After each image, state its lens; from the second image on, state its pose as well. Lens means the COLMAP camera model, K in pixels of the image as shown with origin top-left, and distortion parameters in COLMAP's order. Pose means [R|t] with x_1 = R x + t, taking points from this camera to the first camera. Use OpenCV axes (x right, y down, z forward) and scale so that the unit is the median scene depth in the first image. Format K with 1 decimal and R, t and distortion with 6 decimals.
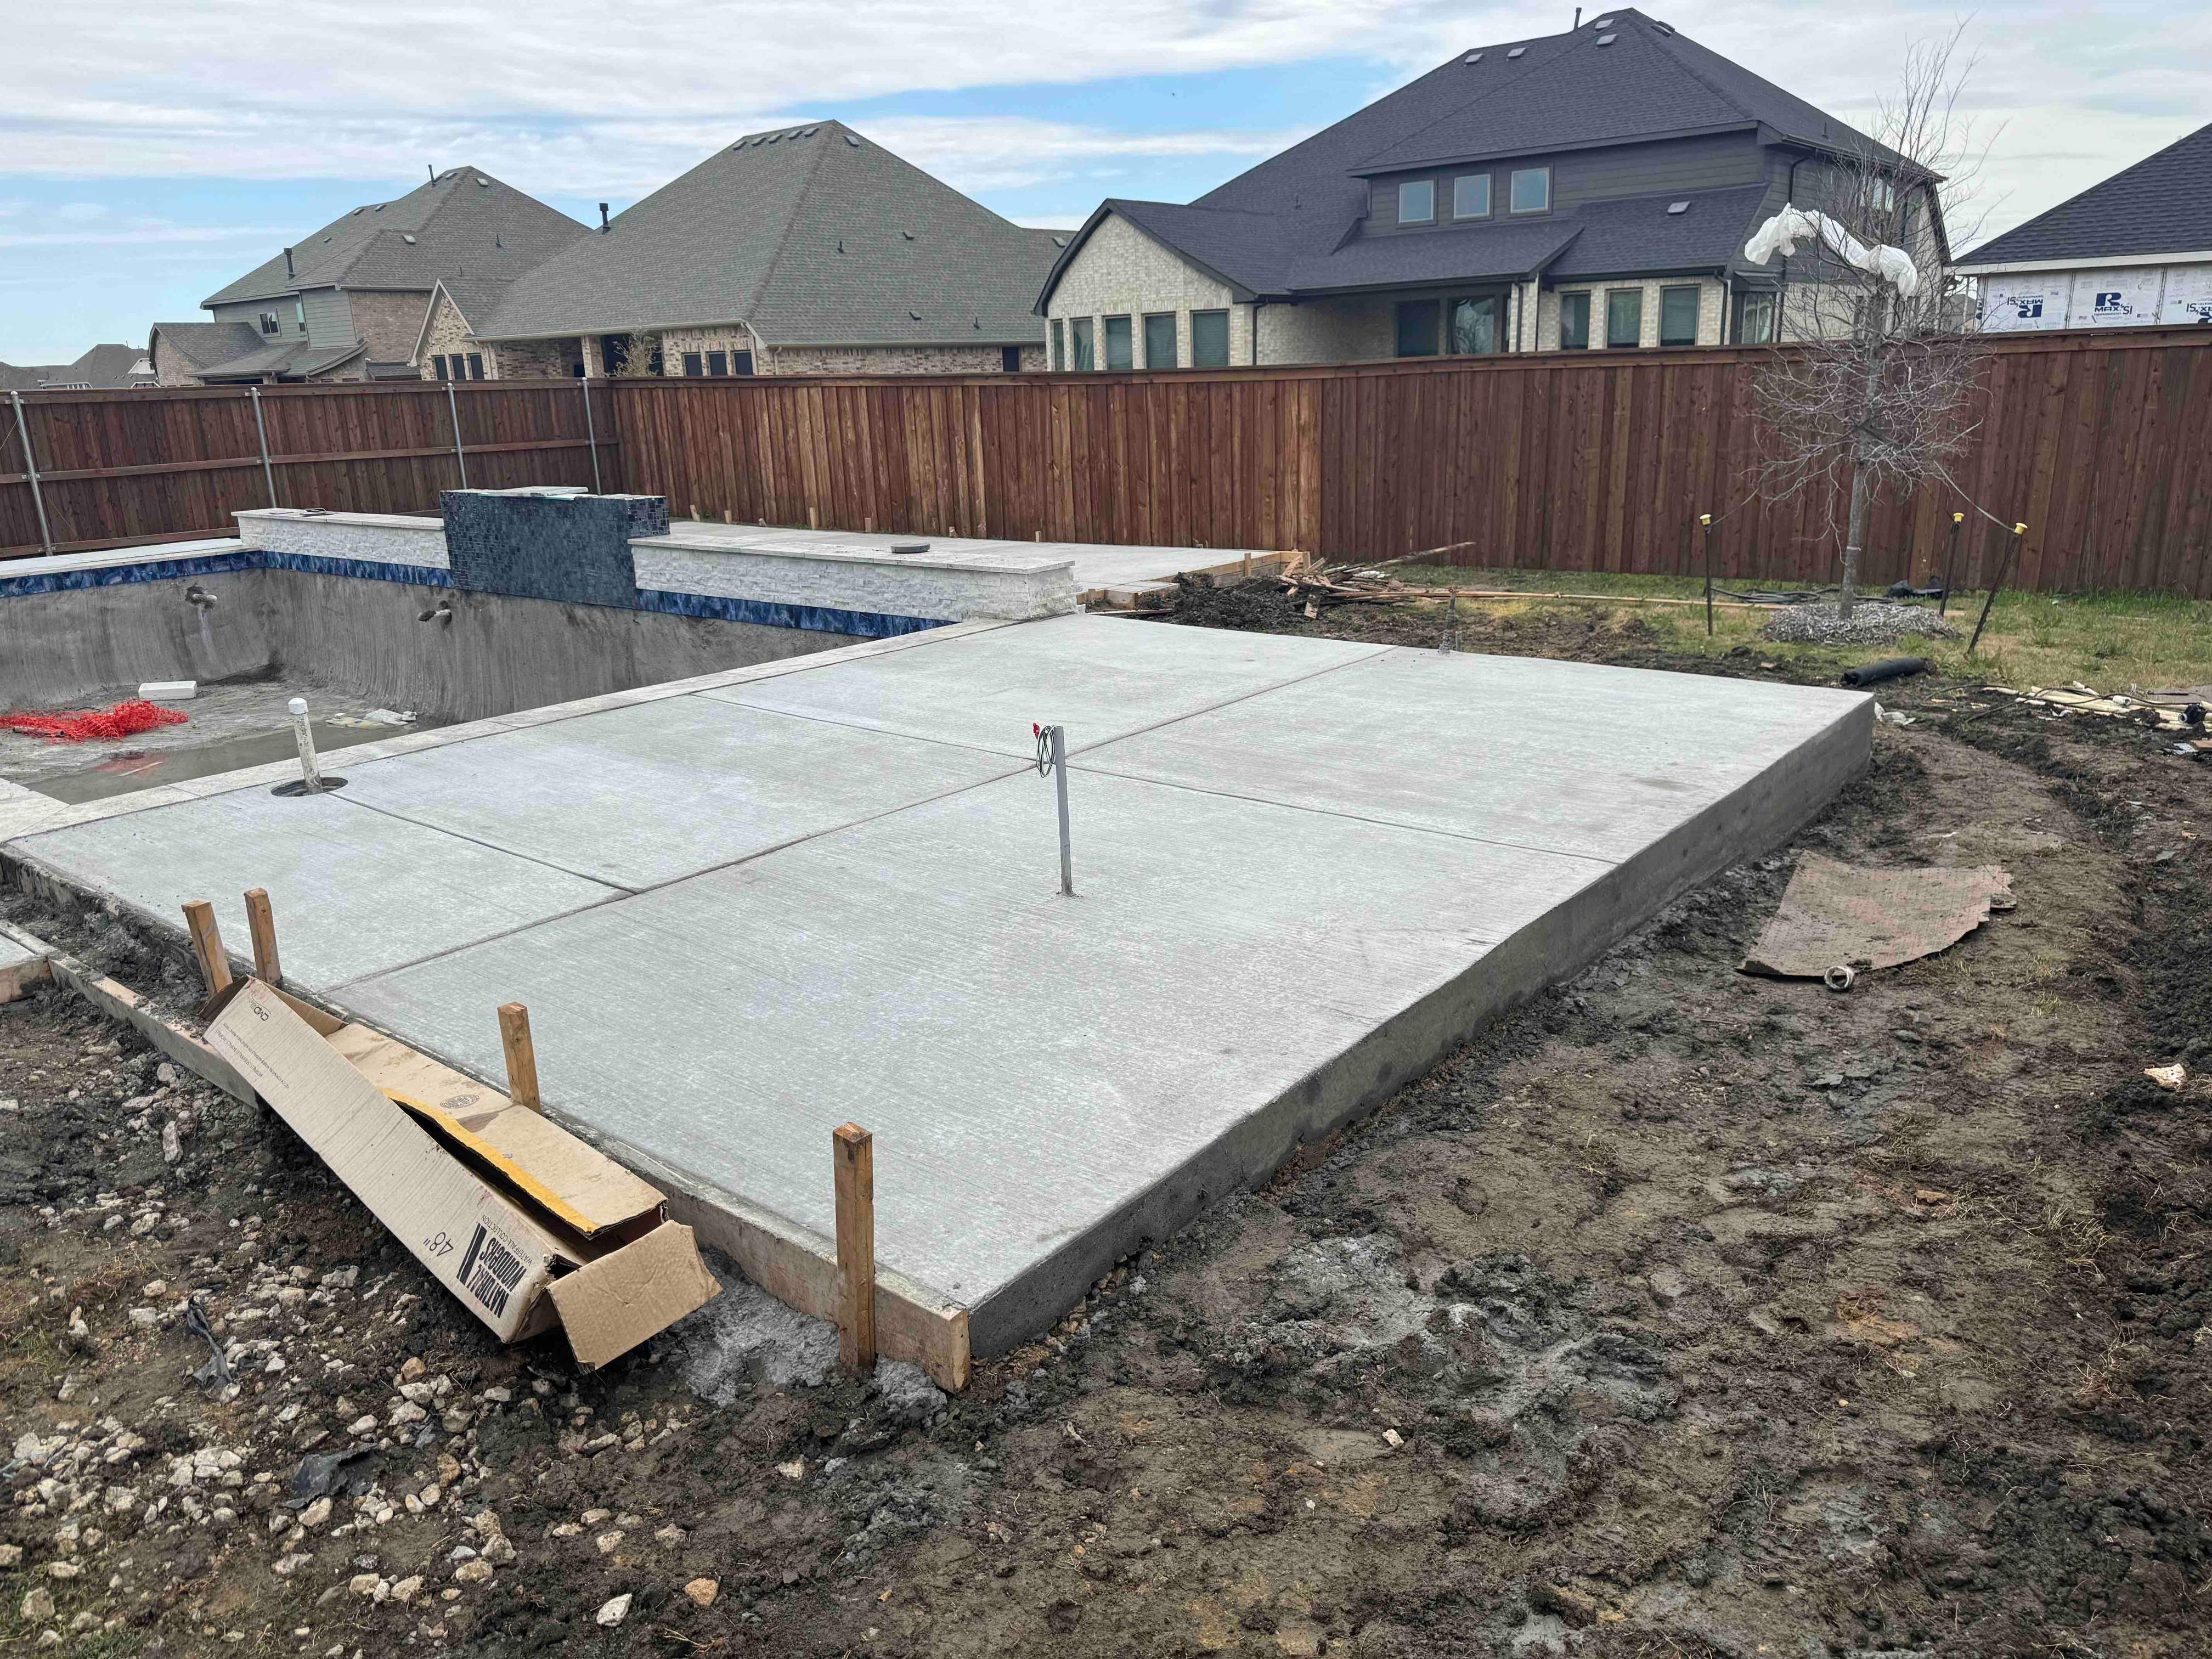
lens RADIAL K [[1553.1, 0, 1114.4], [0, 1553.1, 846.1], [0, 0, 1]] dist [0.058133, -0.079895]
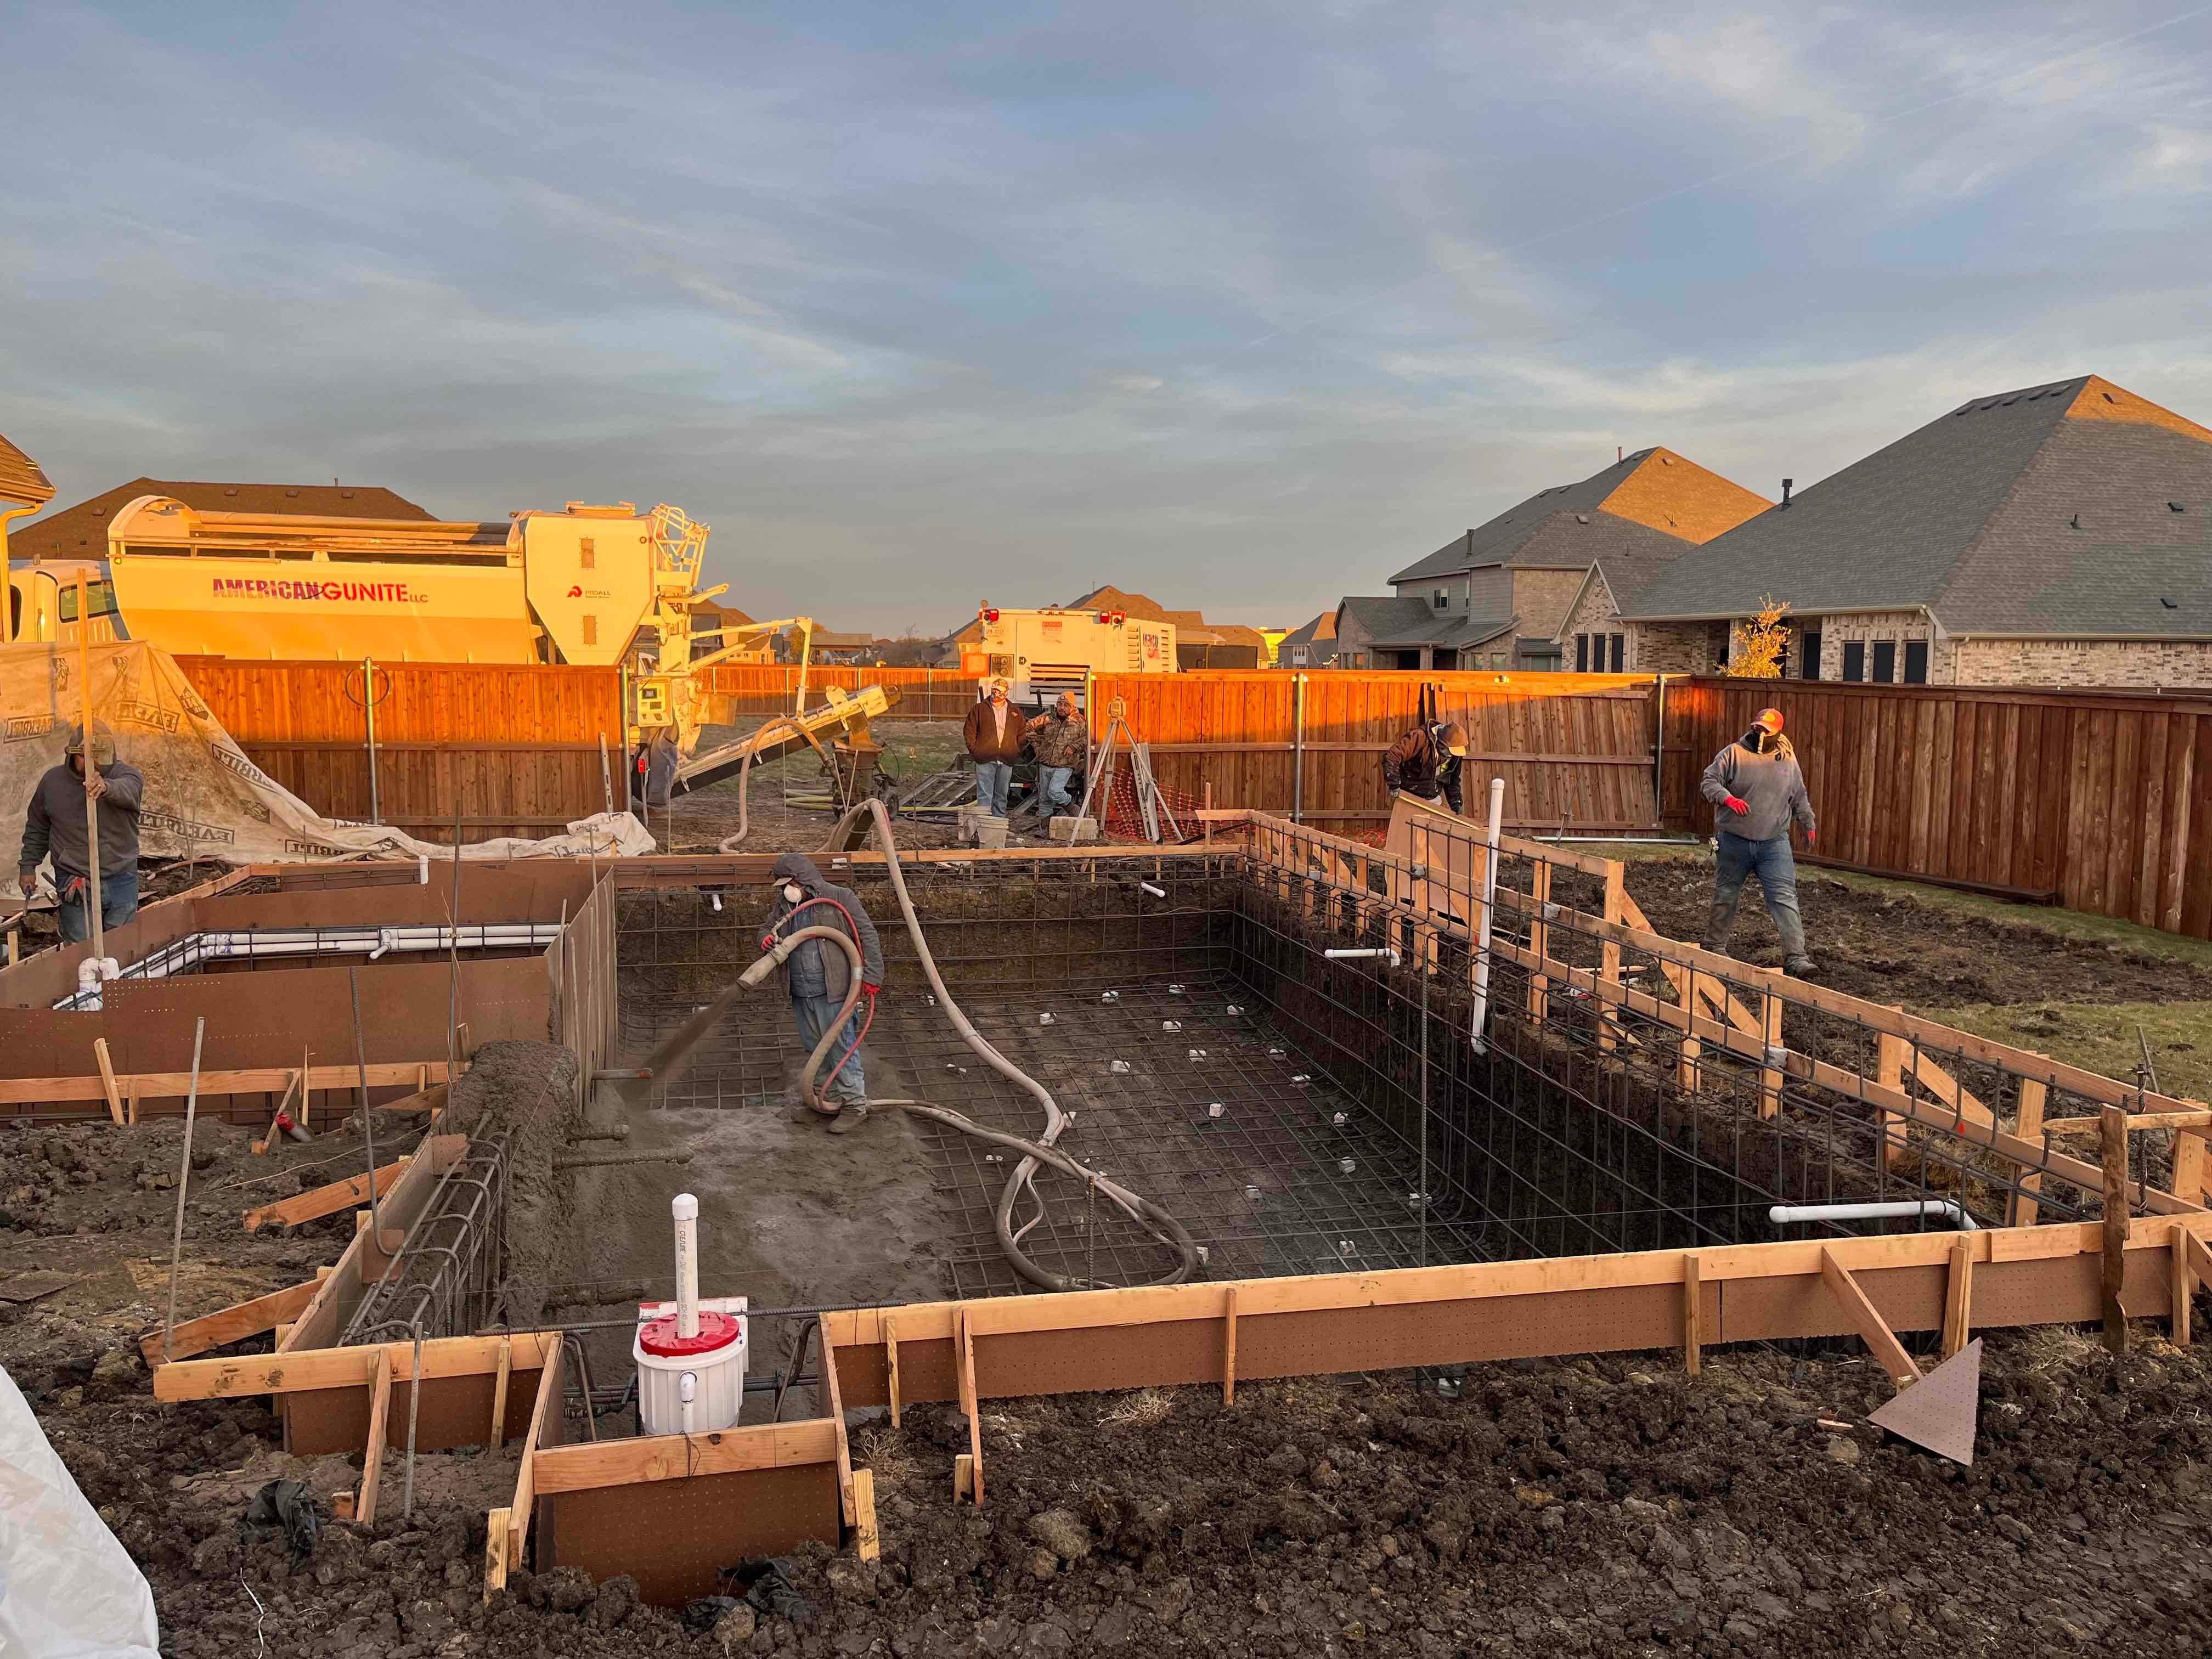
lens RADIAL K [[1675.3, 0, 1096.2], [0, 1675.3, 824.6], [0, 0, 1]] dist [0.050972, -0.057390]
pose [[0.767735, 0.103047, -0.632427, 0.008359], [-0.219599, 0.969526, -0.108608, -0.032108], [0.601962, 0.222262, 0.766968, 0.079090]]
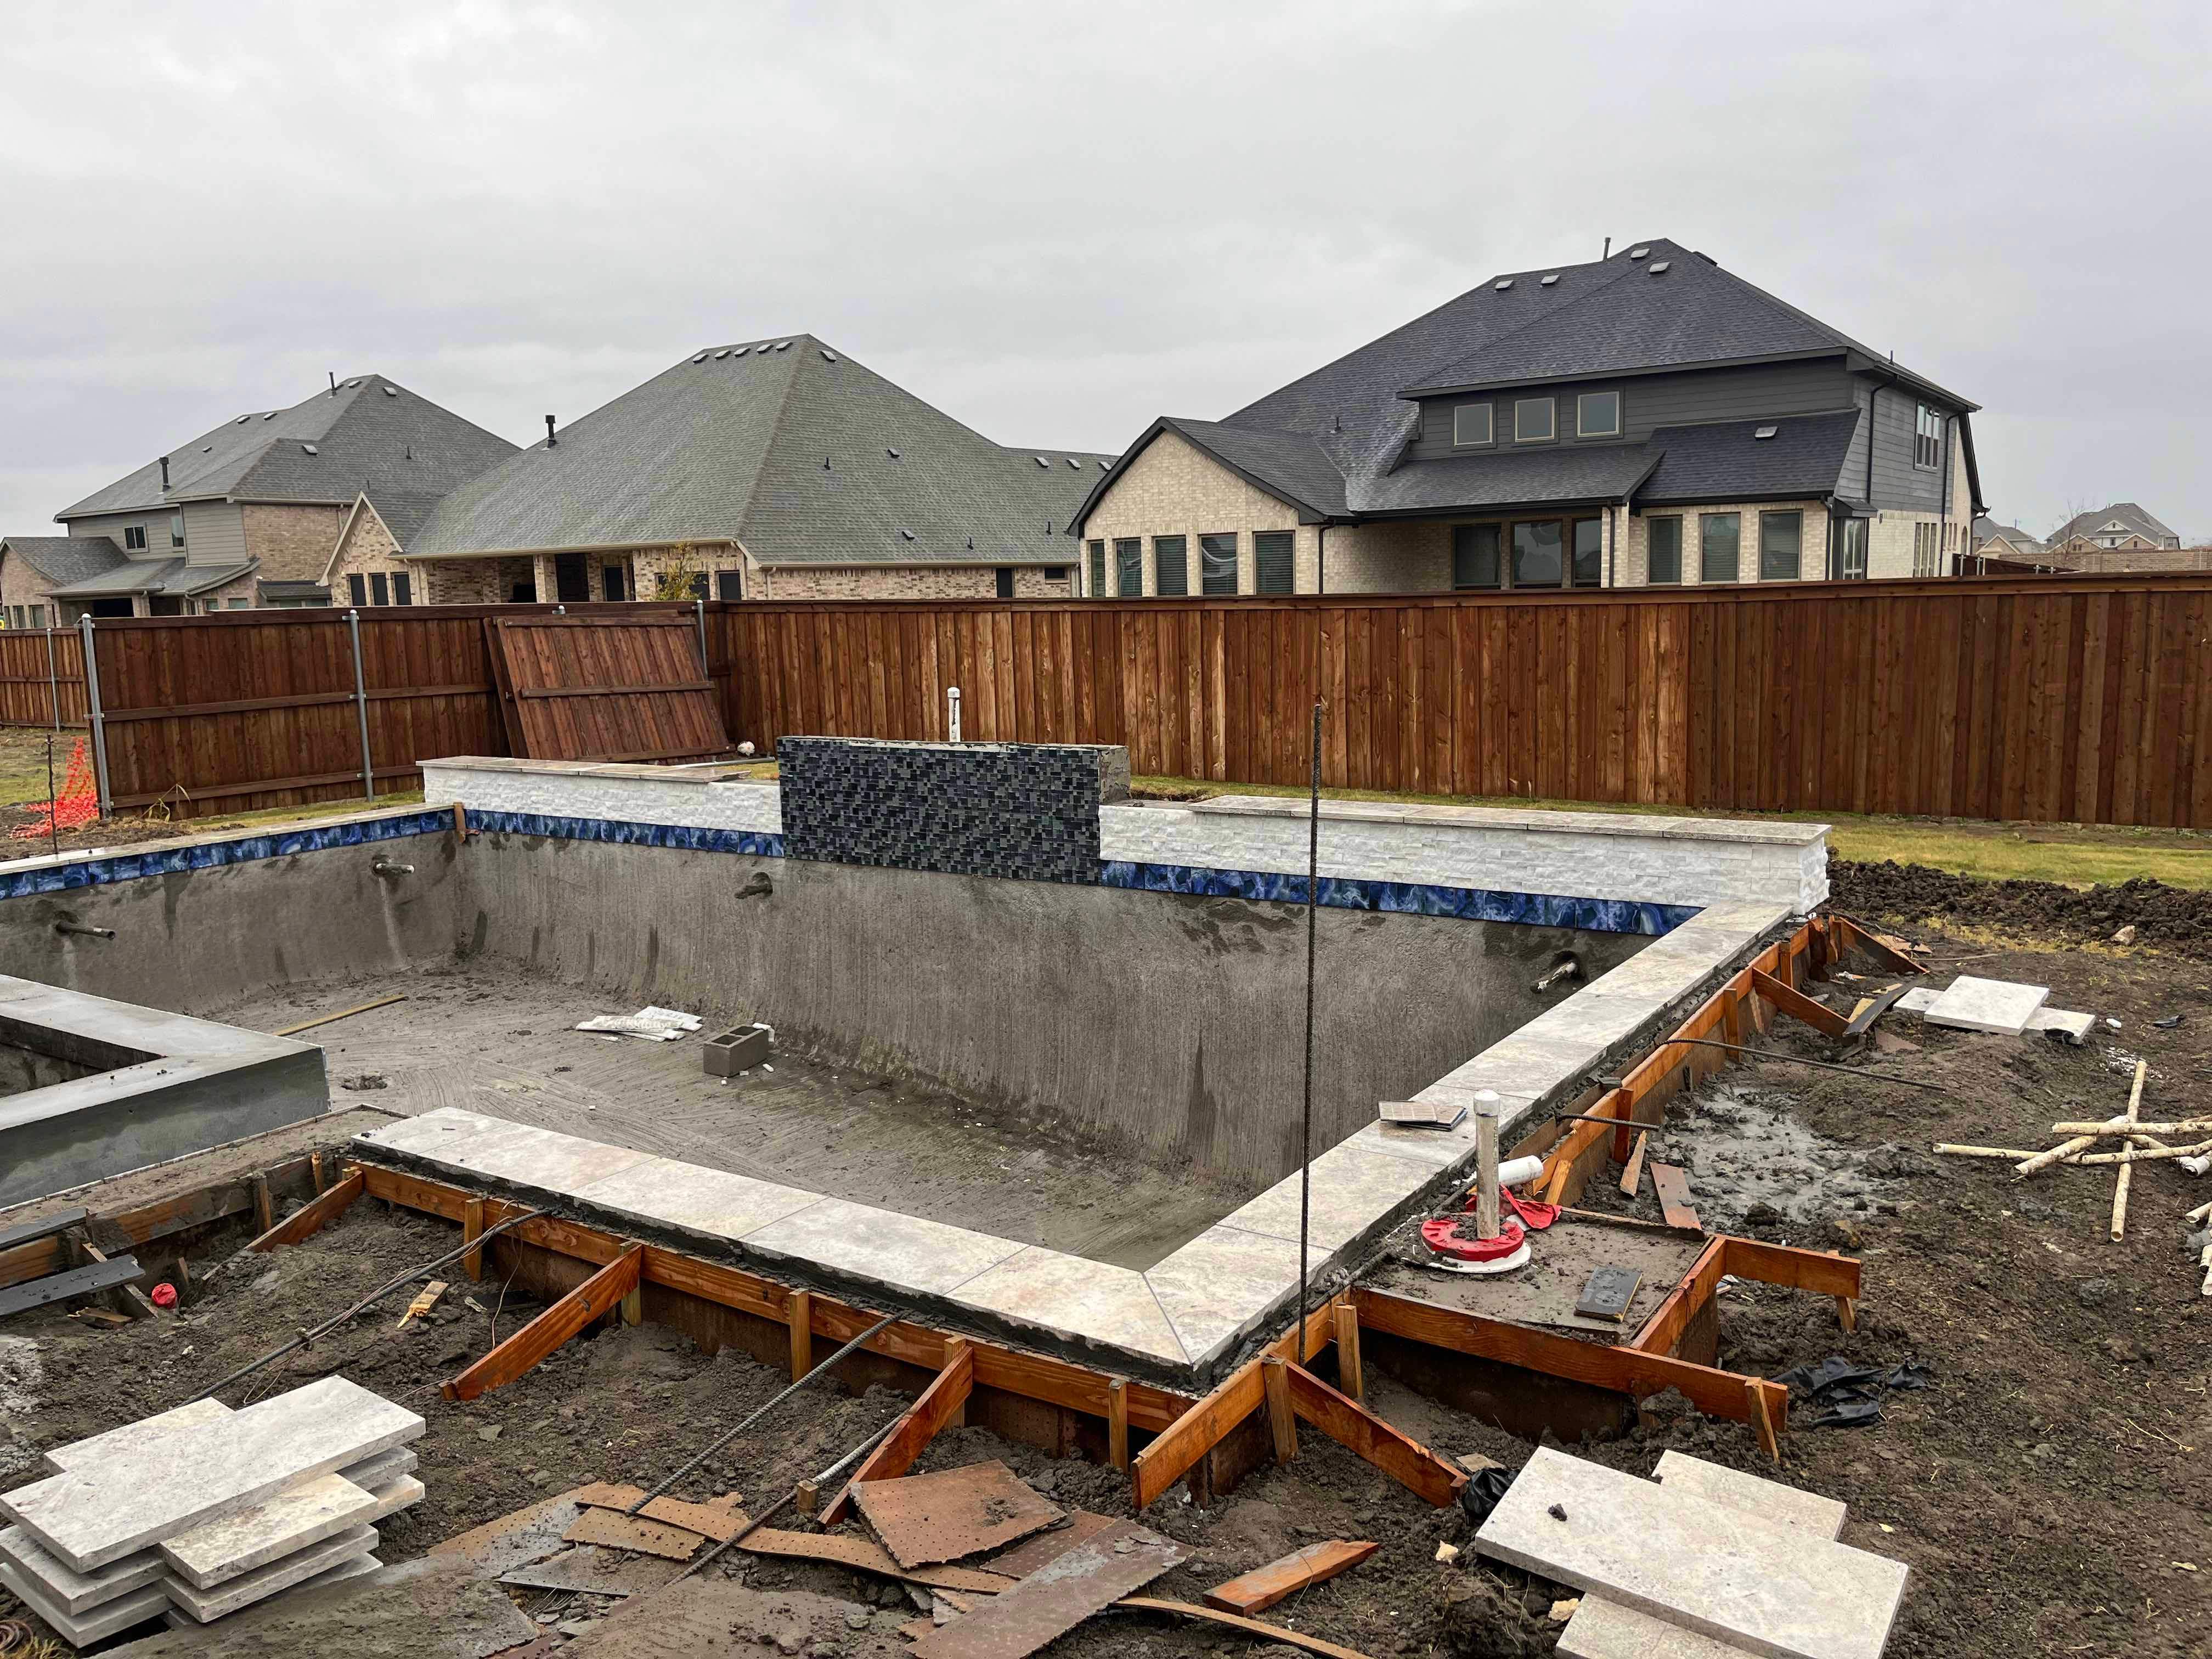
lens RADIAL K [[1675.3, 0, 1137.8], [0, 1675.3, 850.7], [0, 0, 1]] dist [0.050972, -0.057390]
pose [[0.995687, -0.009944, 0.092243, -0.113681], [0.023013, 0.989640, -0.141718, -0.014793], [-0.089879, 0.143229, 0.985600, 0.048423]]
